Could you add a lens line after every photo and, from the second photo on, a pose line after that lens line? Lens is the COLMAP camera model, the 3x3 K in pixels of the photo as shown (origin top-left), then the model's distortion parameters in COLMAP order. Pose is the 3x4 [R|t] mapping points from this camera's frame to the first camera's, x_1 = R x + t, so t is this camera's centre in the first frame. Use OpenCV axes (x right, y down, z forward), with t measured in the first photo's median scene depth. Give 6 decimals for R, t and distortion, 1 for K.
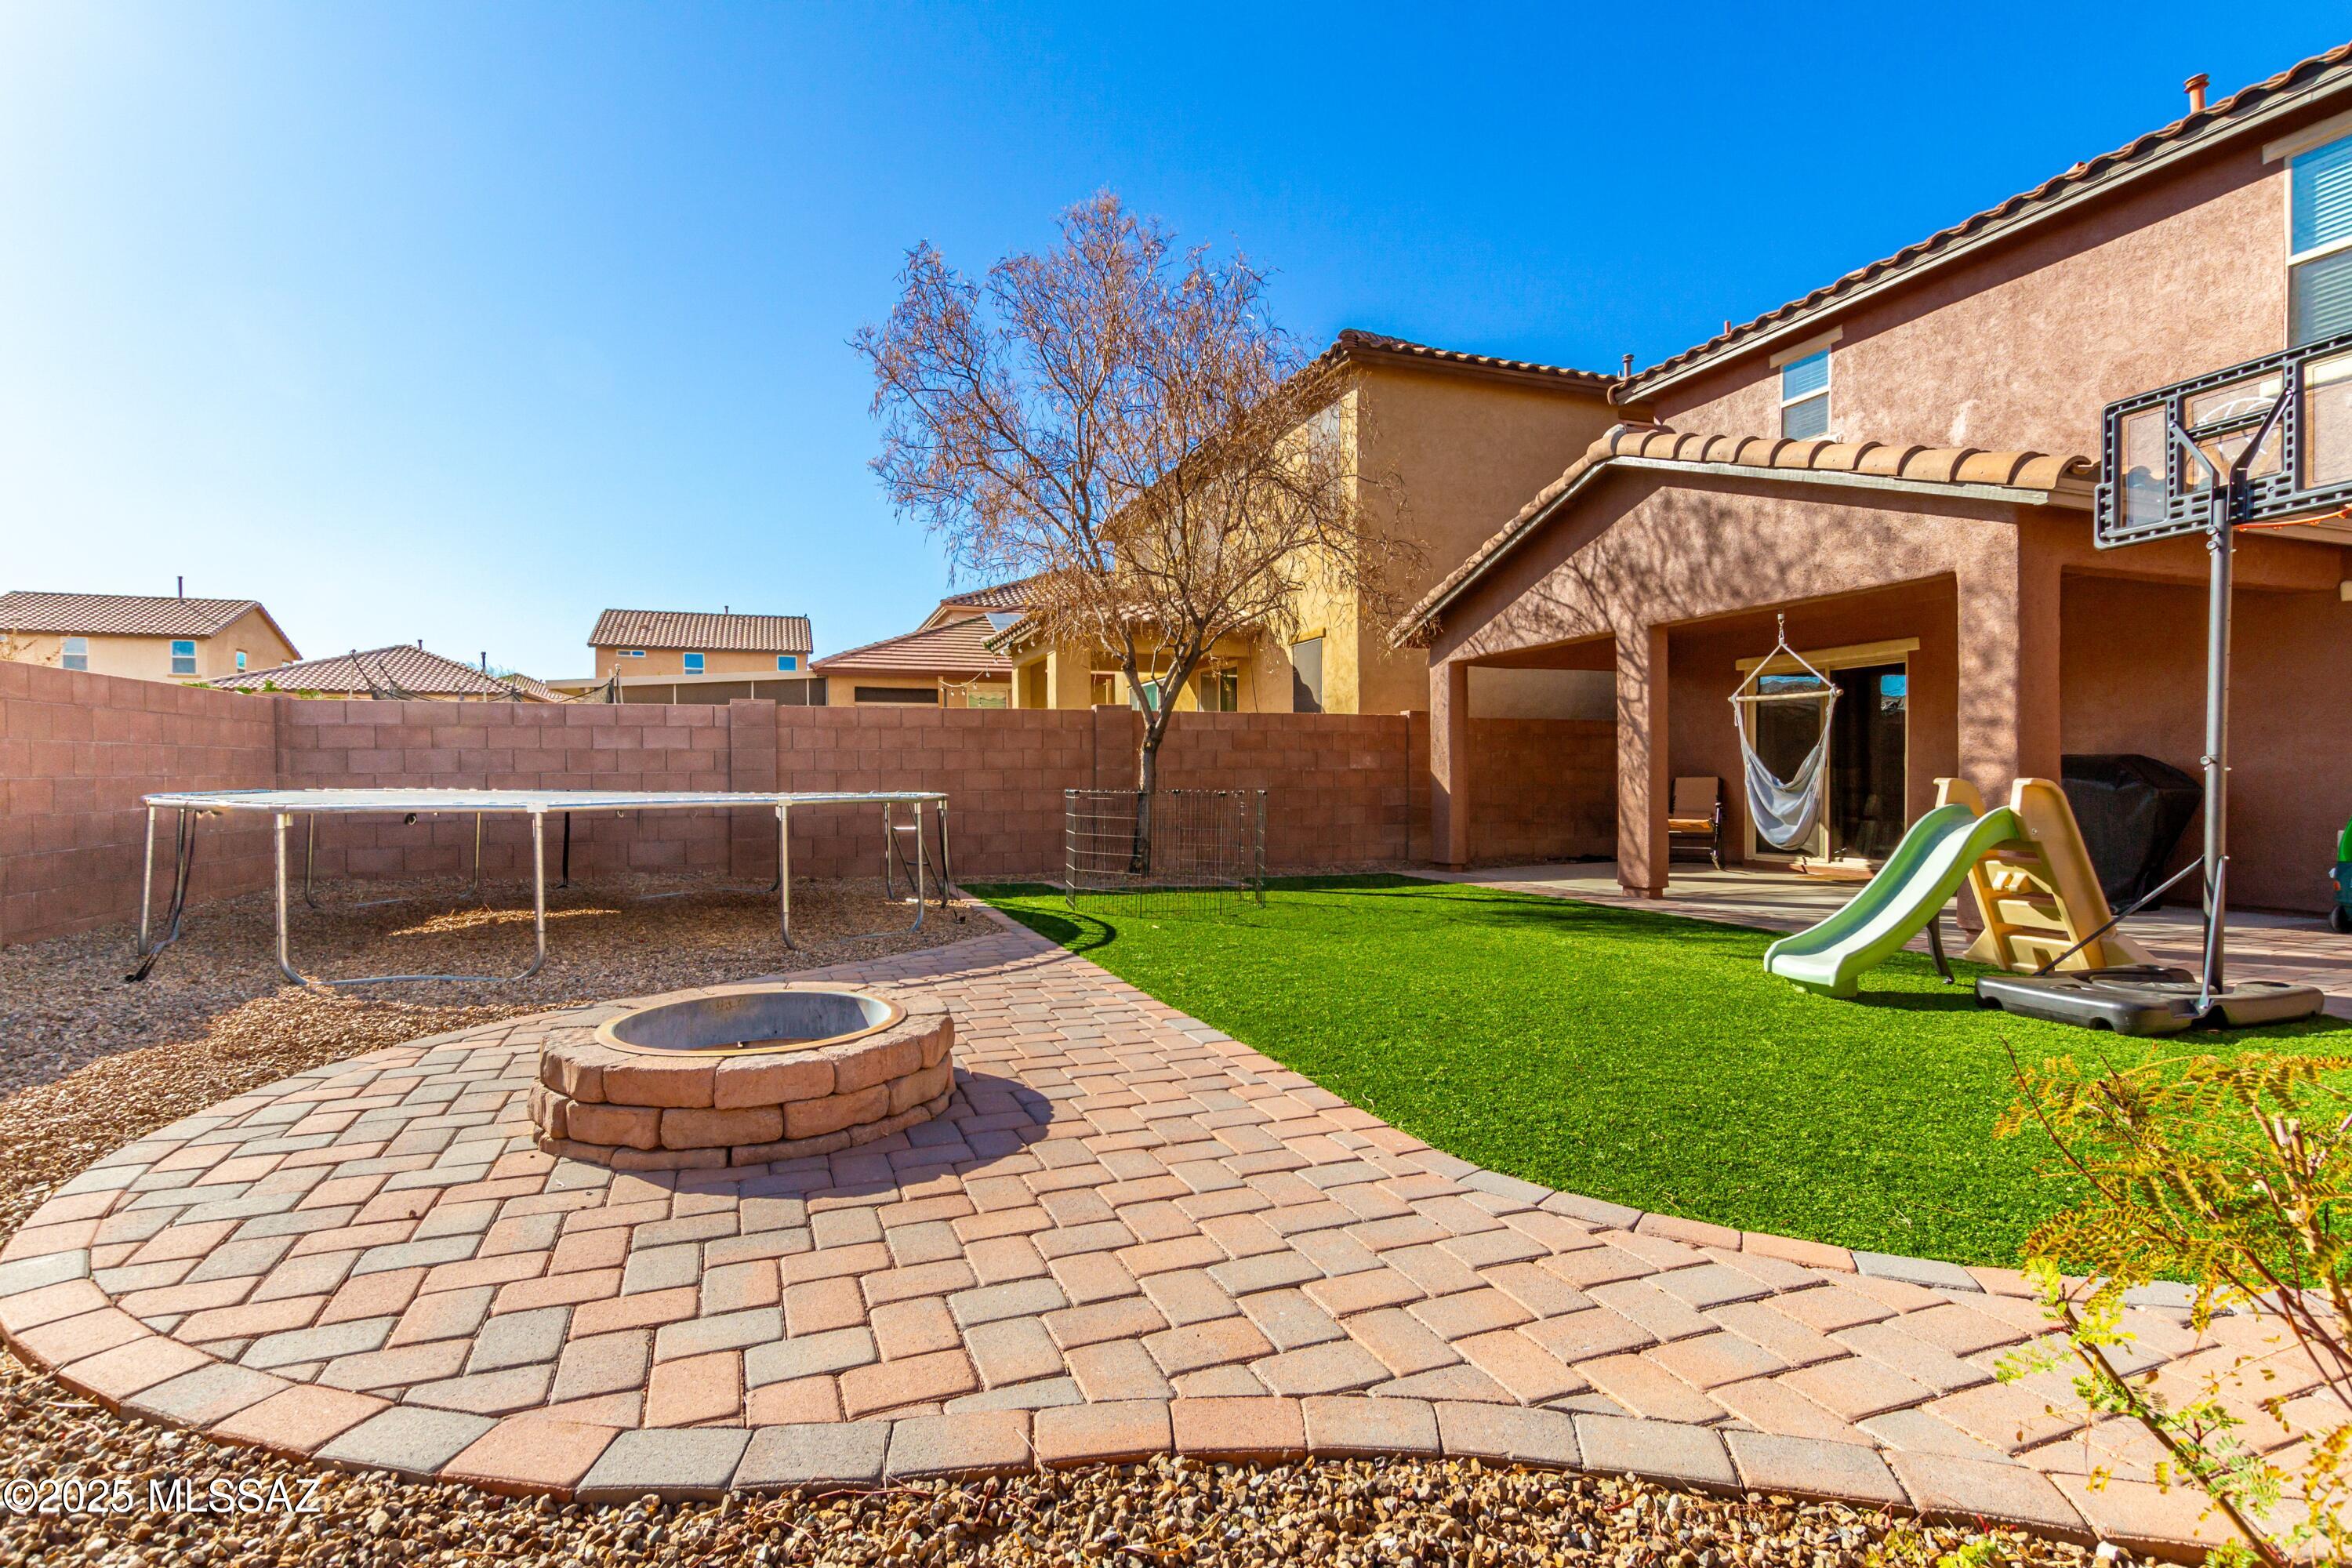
lens RADIAL K [[1120.8, 0, 1176.0], [0, 1120.8, 784.0], [0, 0, 1]] dist [0.017133, -0.006645]
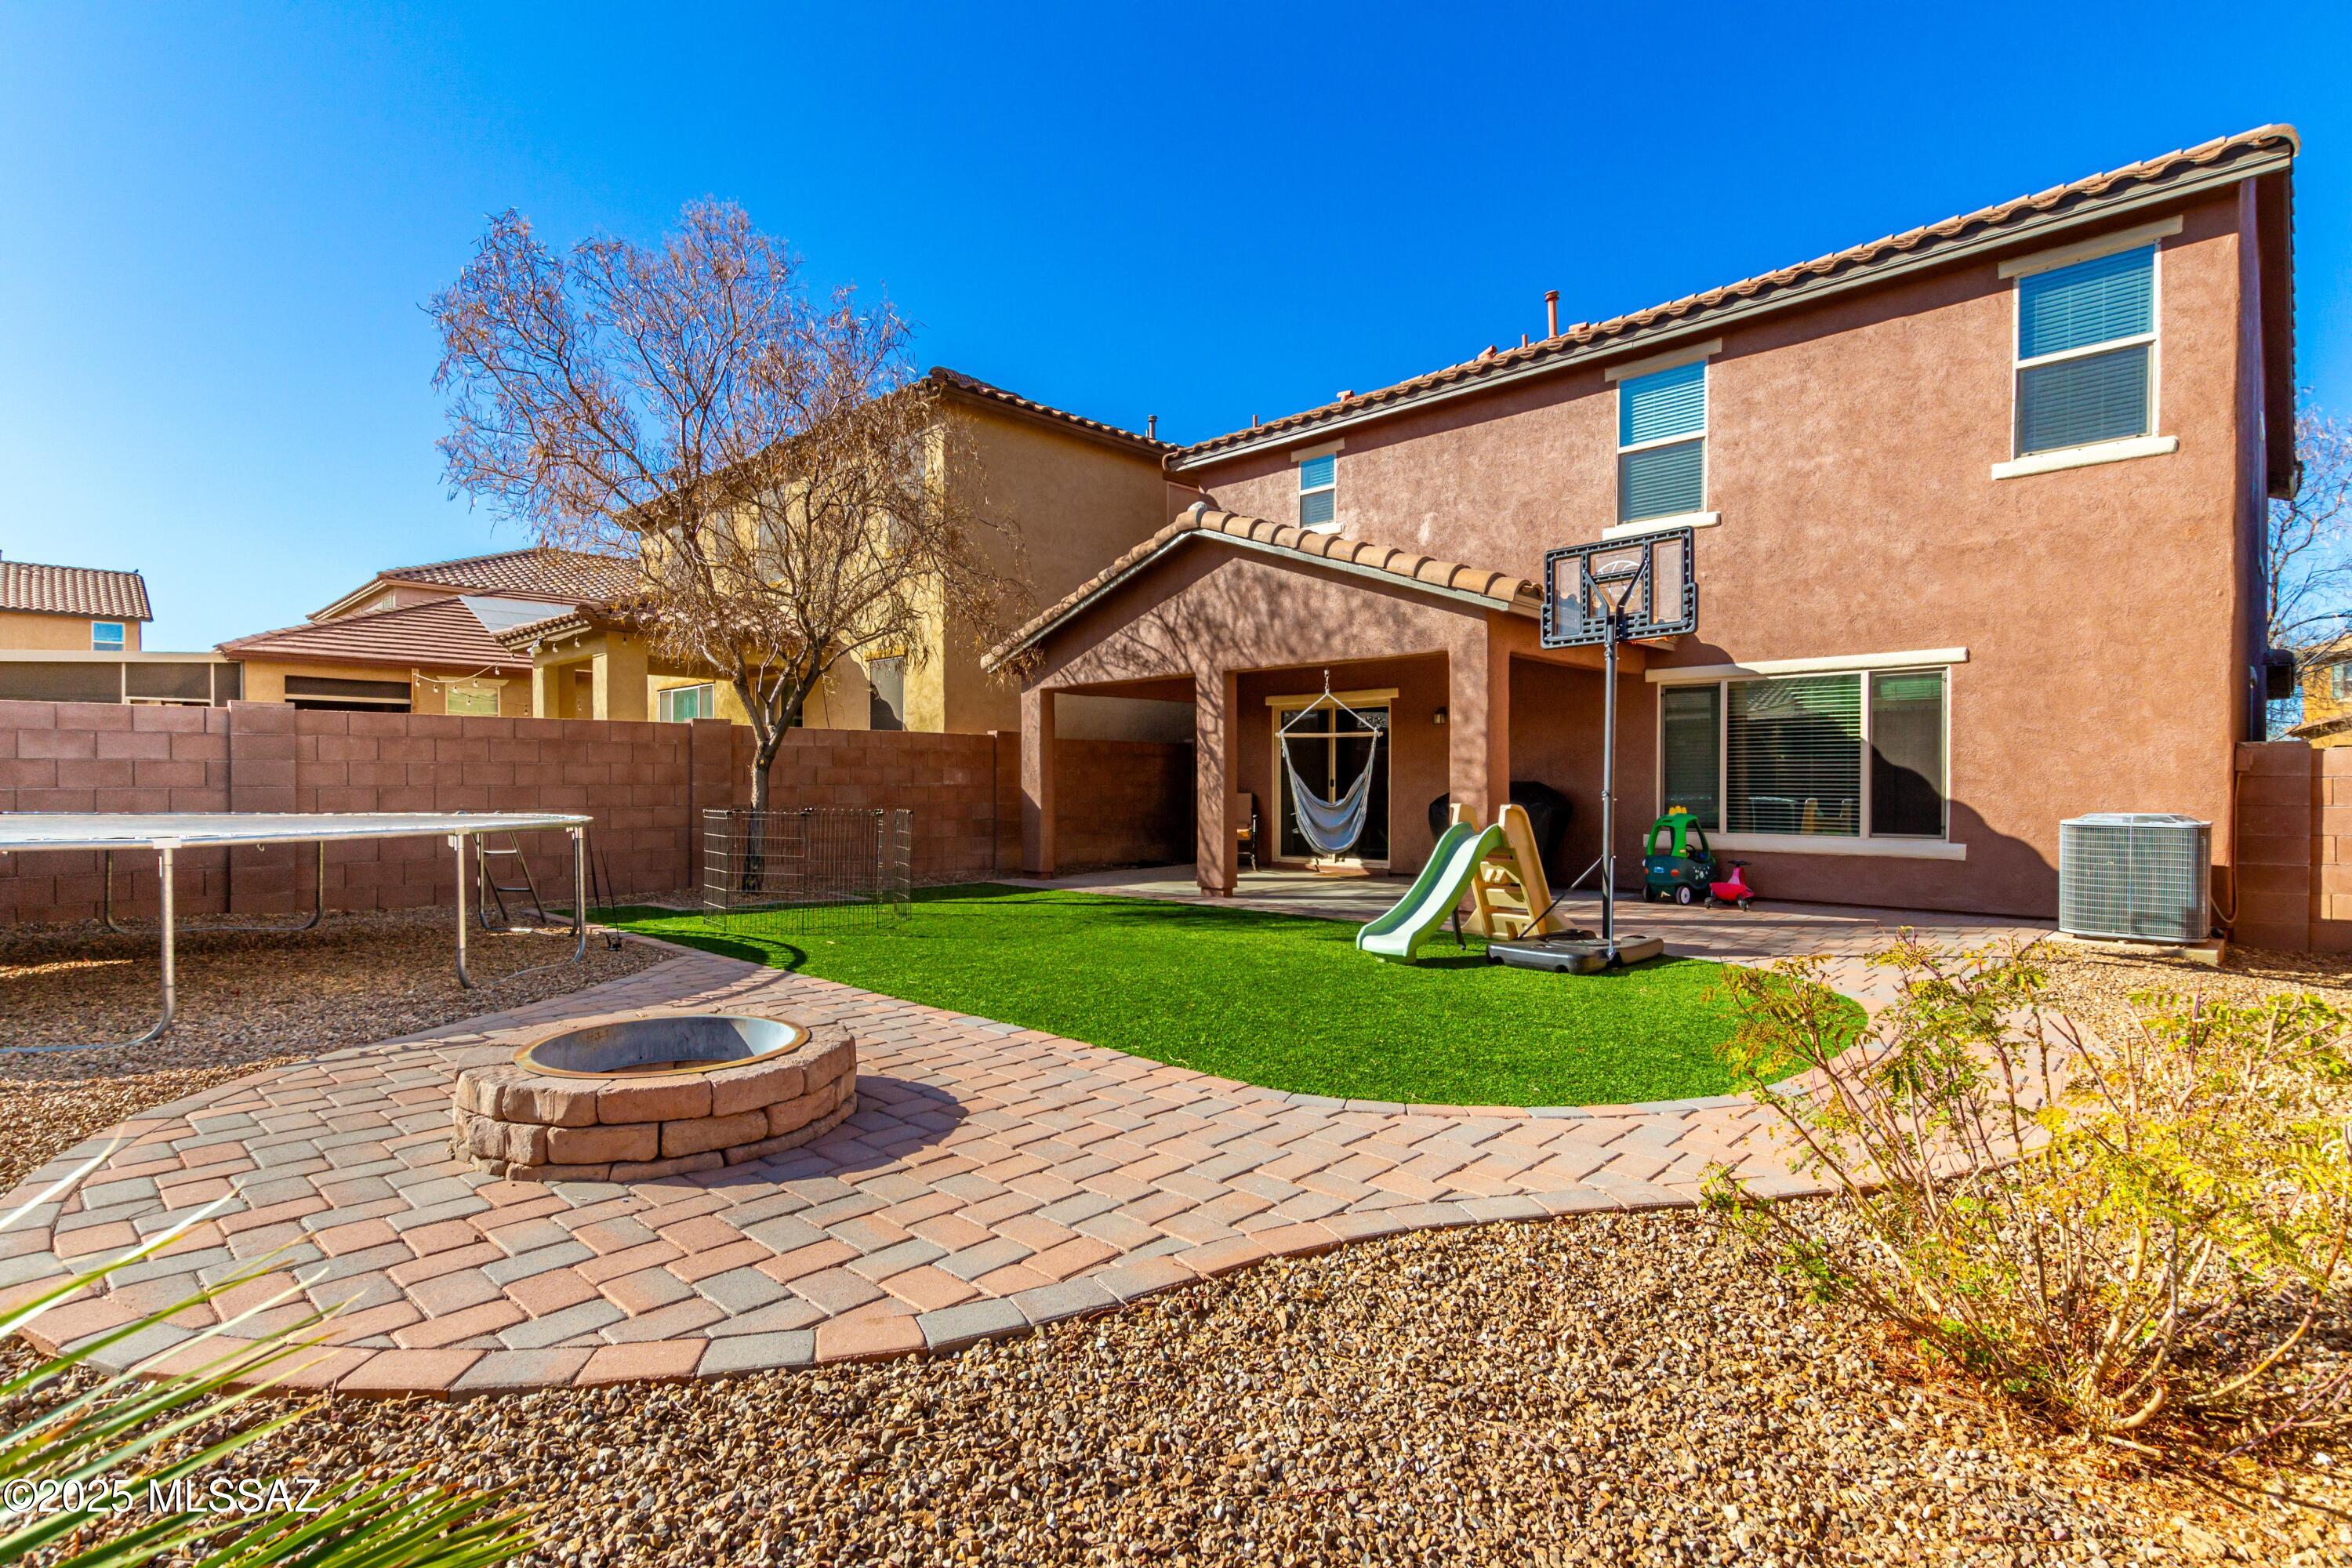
lens RADIAL K [[1121.8, 0, 1177.3], [0, 1121.8, 788.1], [0, 0, 1]] dist [0.011313, -0.000121]
pose [[0.902904, 0.003542, 0.429828, -0.202745], [-0.002952, 0.999994, -0.002040, -0.018018], [-0.429832, 0.000573, 0.902909, -0.097017]]
